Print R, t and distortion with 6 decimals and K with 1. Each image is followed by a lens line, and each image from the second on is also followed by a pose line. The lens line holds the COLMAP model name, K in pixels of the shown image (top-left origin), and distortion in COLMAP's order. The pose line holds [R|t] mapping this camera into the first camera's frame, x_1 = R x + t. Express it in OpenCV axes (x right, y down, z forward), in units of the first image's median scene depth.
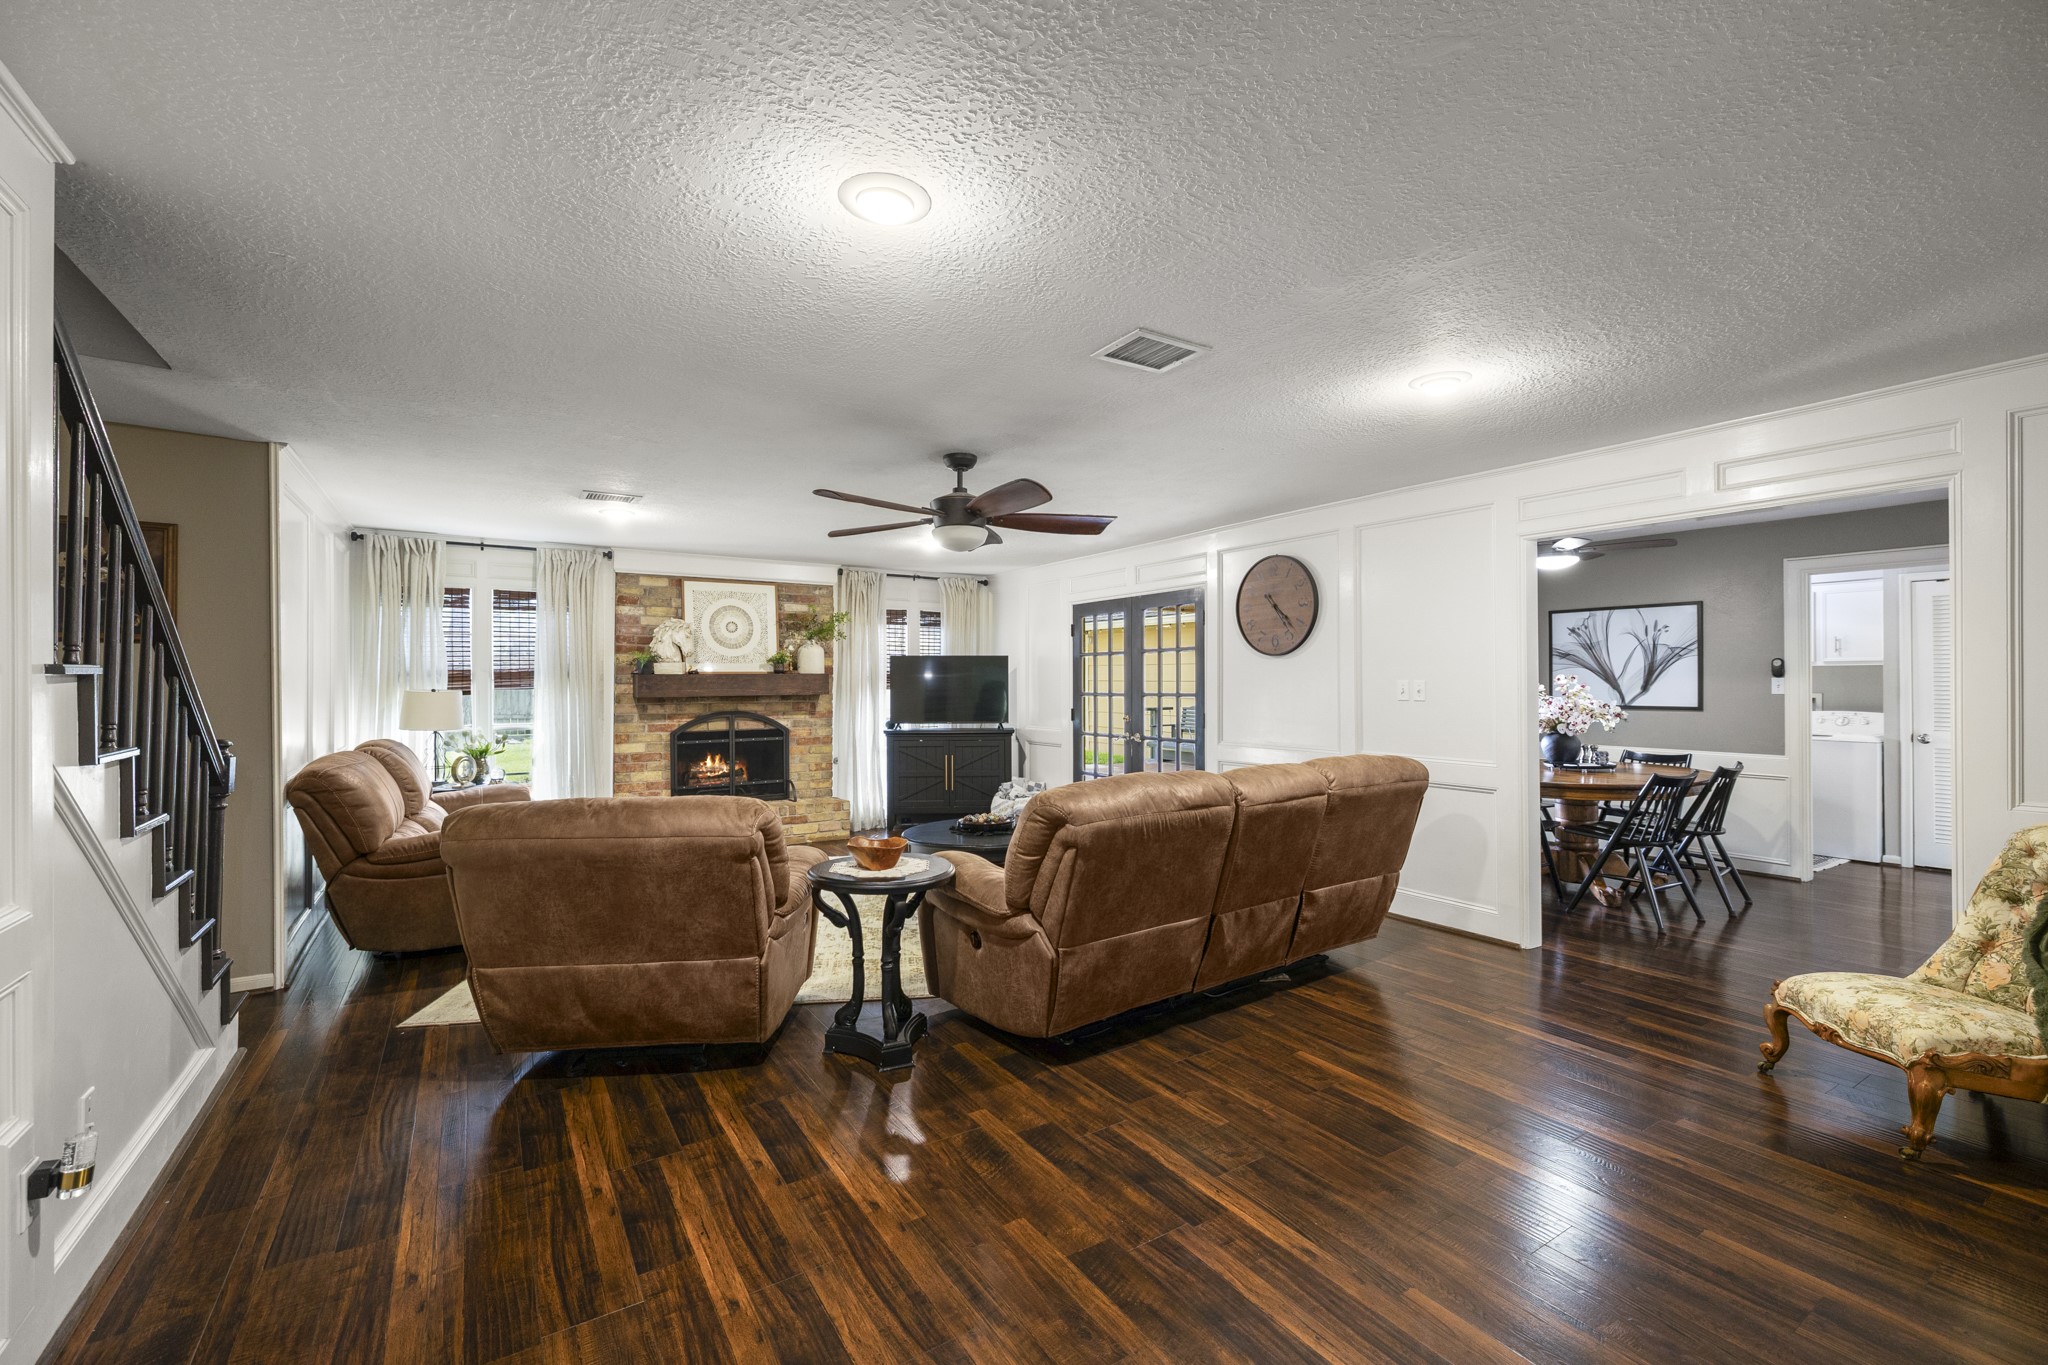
lens RADIAL K [[872.2, 0, 1040.2], [0, 872.2, 674.6], [0, 0, 1]] dist [-0.000635, 0.001376]
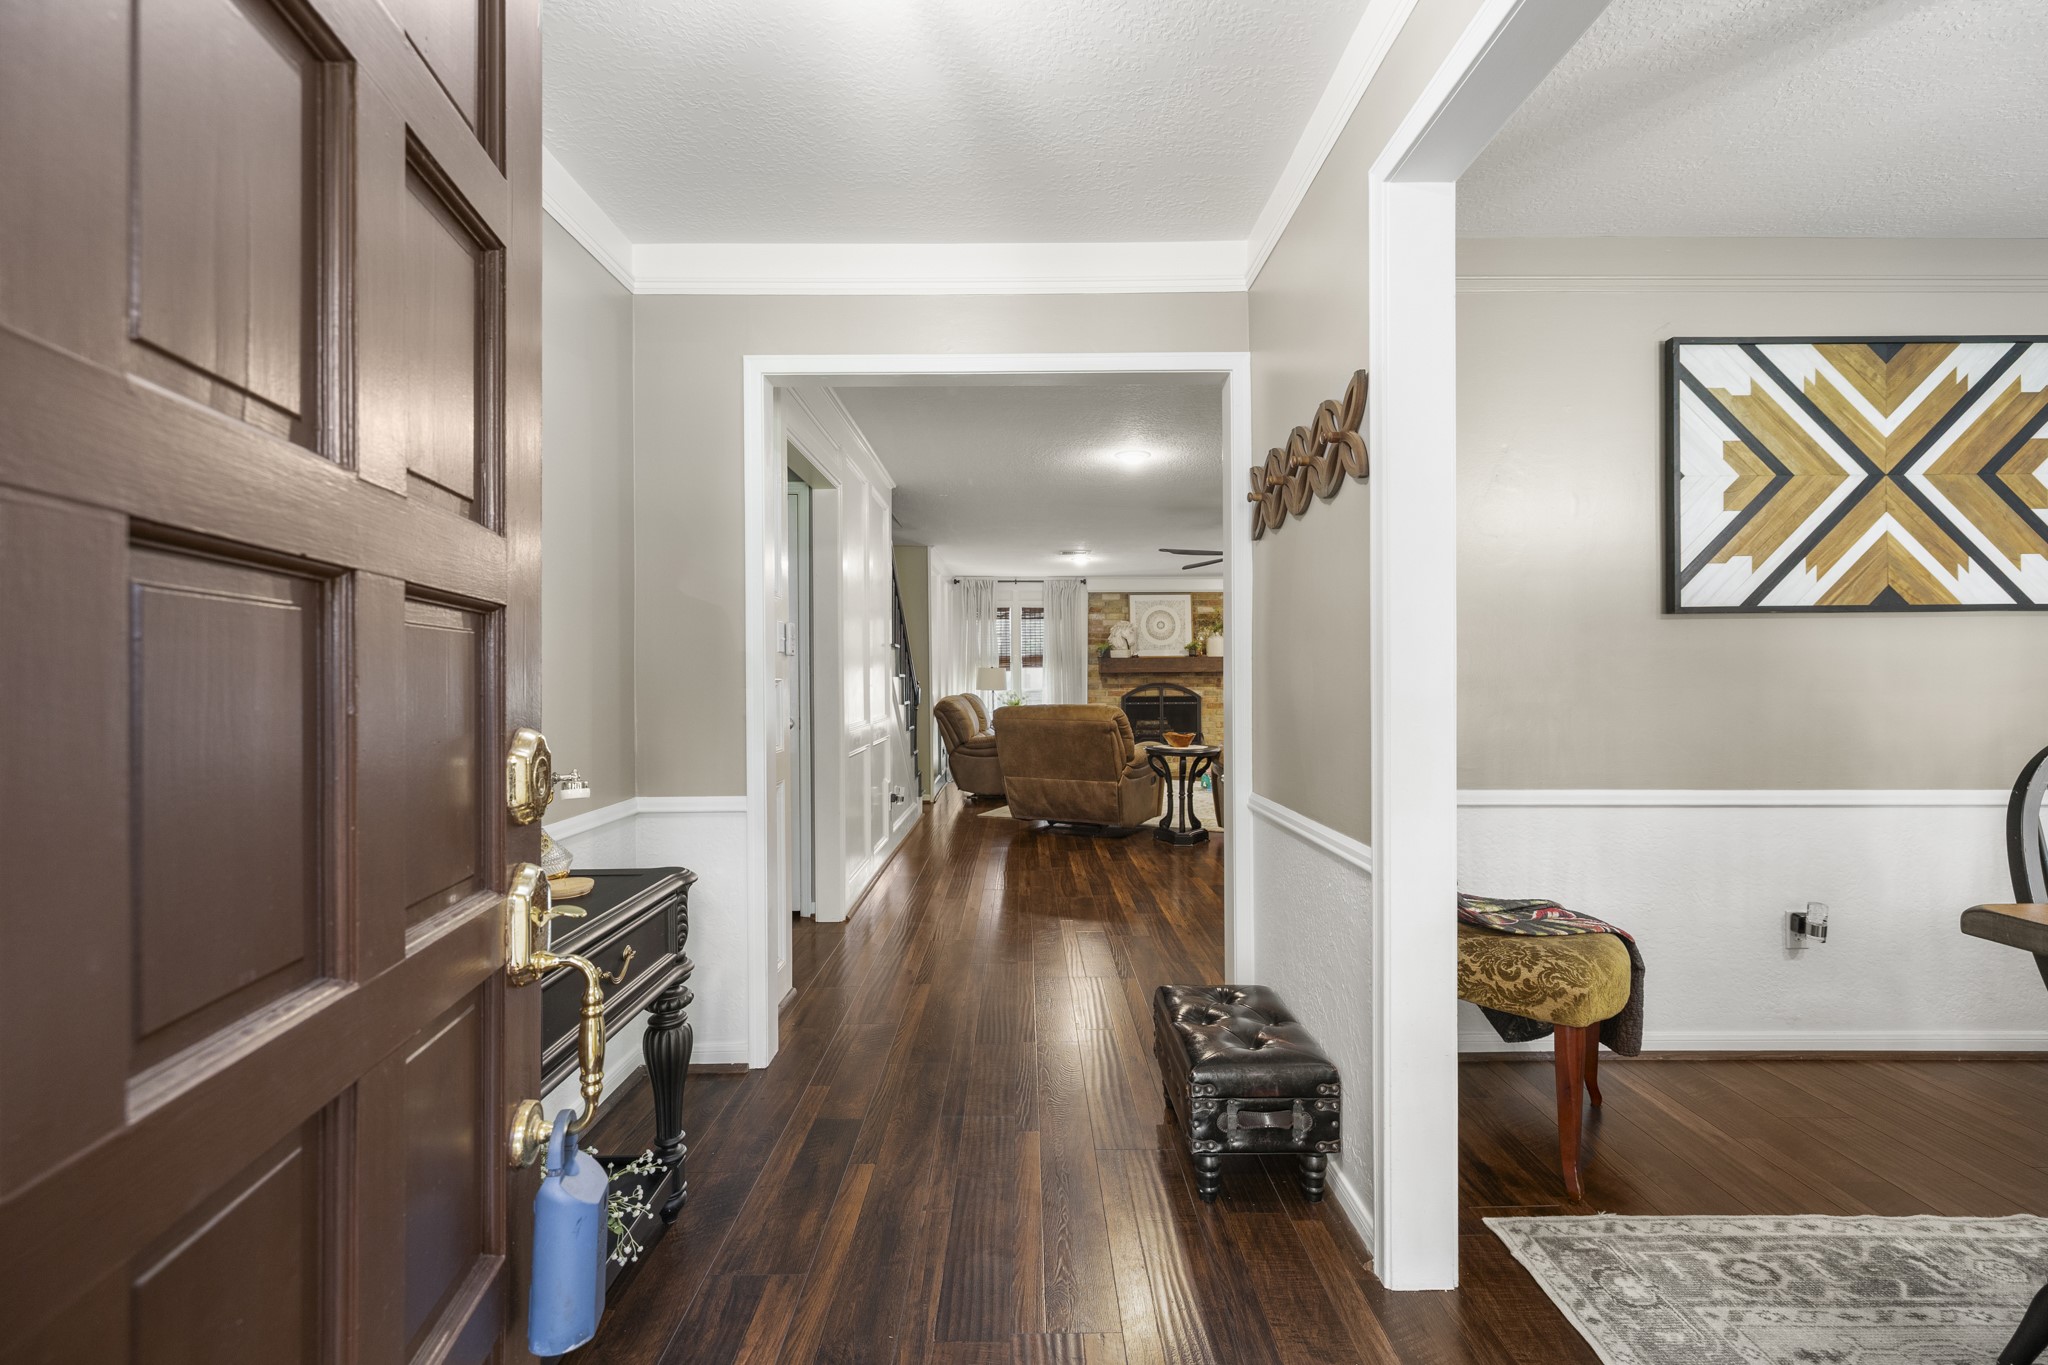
lens RADIAL K [[872.2, 0, 1021.2], [0, 872.2, 675.2], [0, 0, 1]] dist [-0.000635, 0.001376]
pose [[0.836738, -0.003341, -0.547593, 0.250457], [0.005486, 0.999982, 0.002282, 0.024607], [0.547576, -0.004914, 0.836742, -0.347447]]
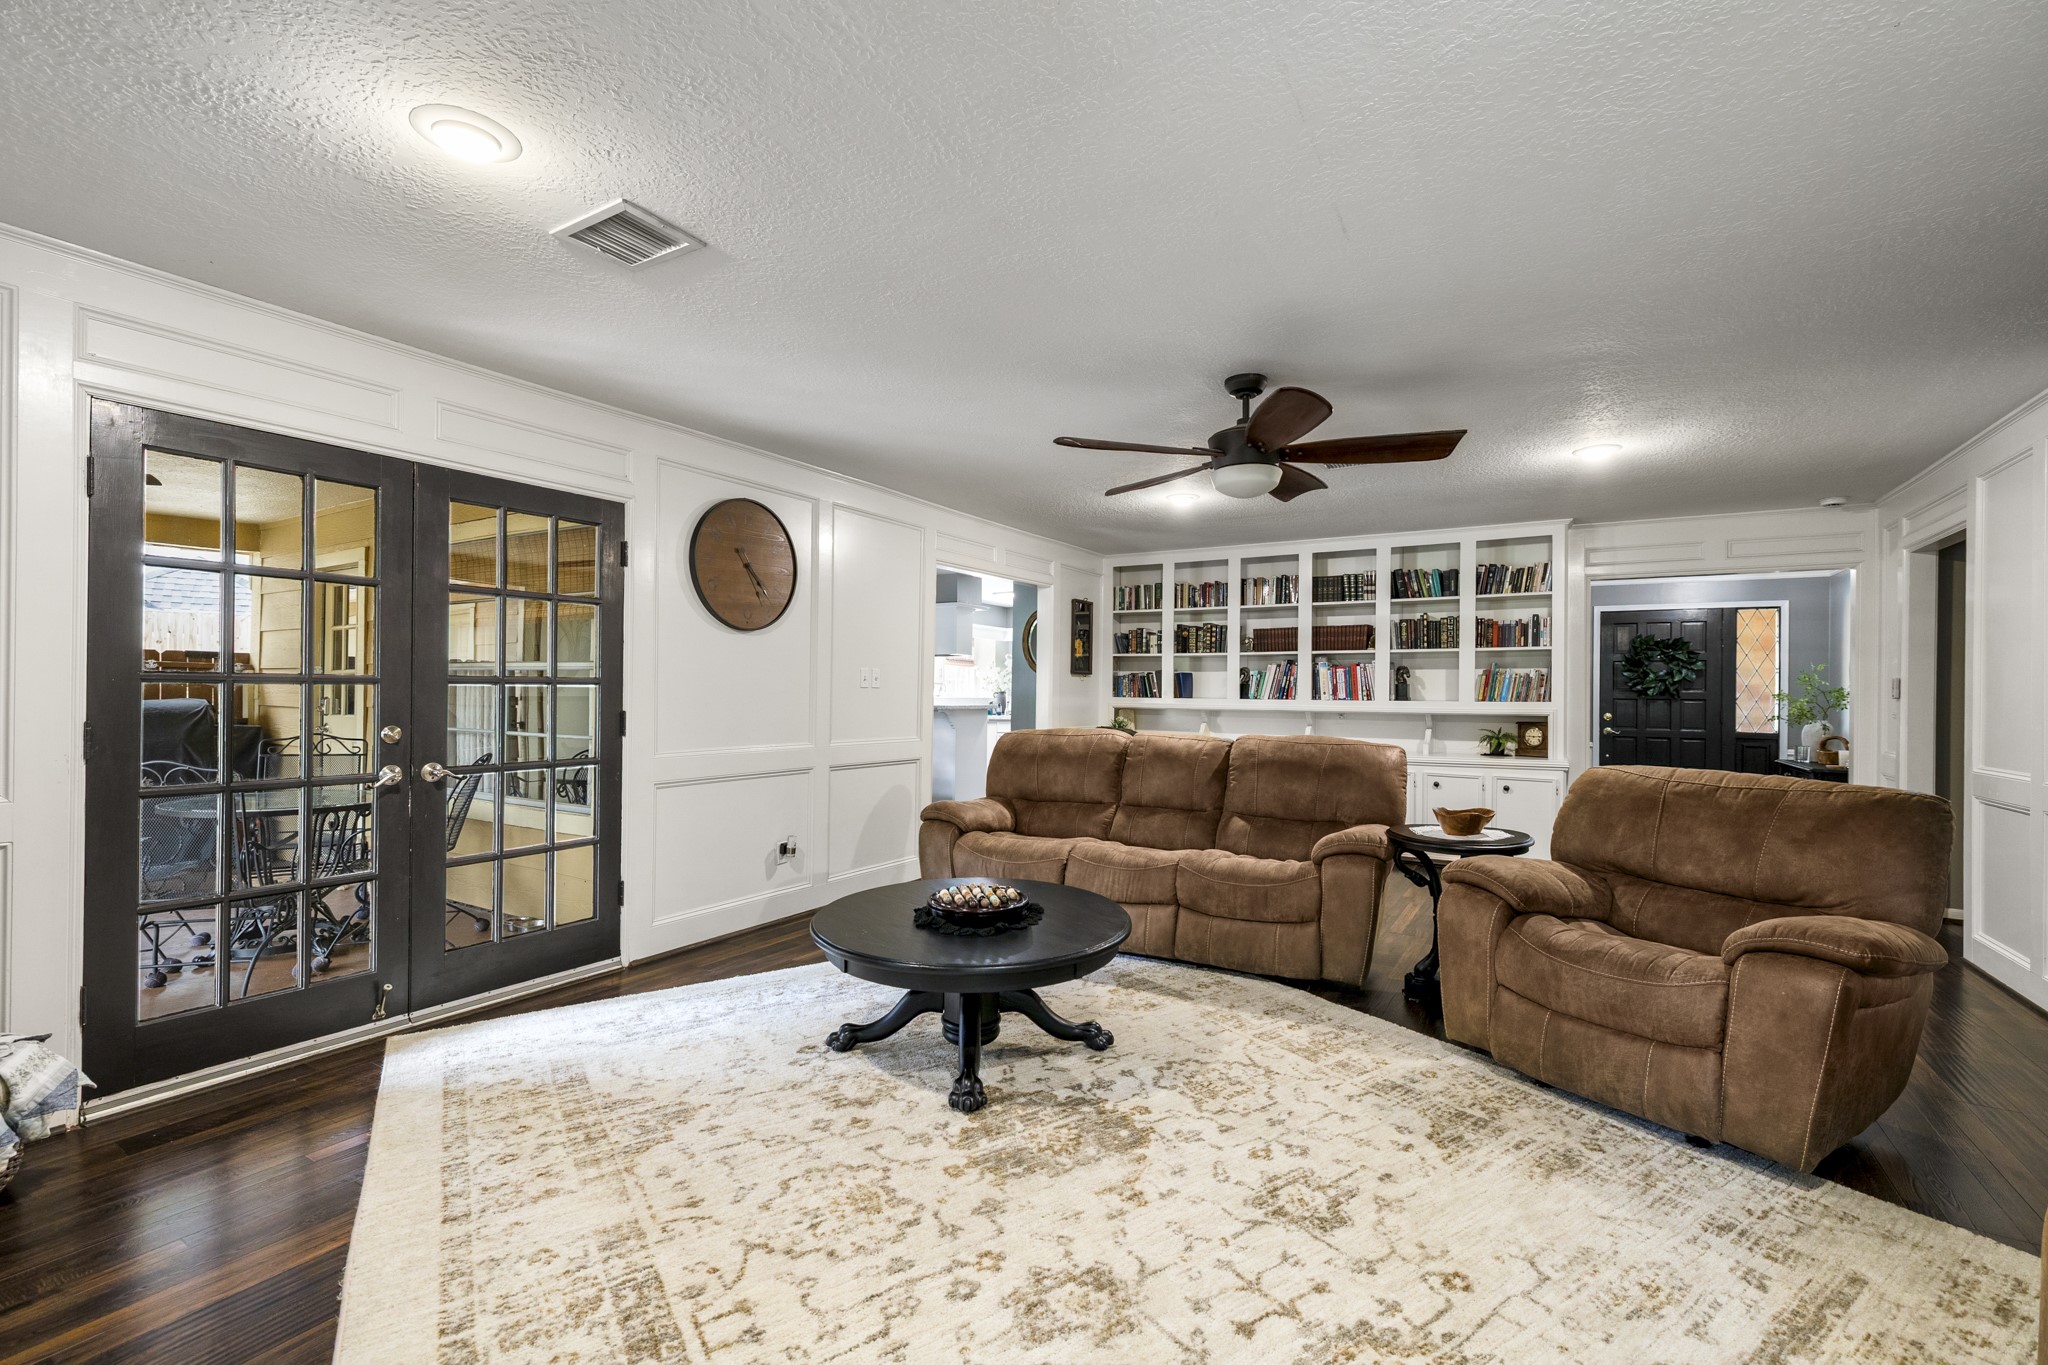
lens RADIAL K [[872.2, 0, 1037.7], [0, 872.2, 687.8], [0, 0, 1]] dist [-0.000635, 0.001376]
pose [[-0.424098, 0.001515, 0.905615, -0.444005], [-0.016358, 0.999823, -0.009333, 0.025883], [-0.905469, -0.018773, -0.423998, 0.902523]]
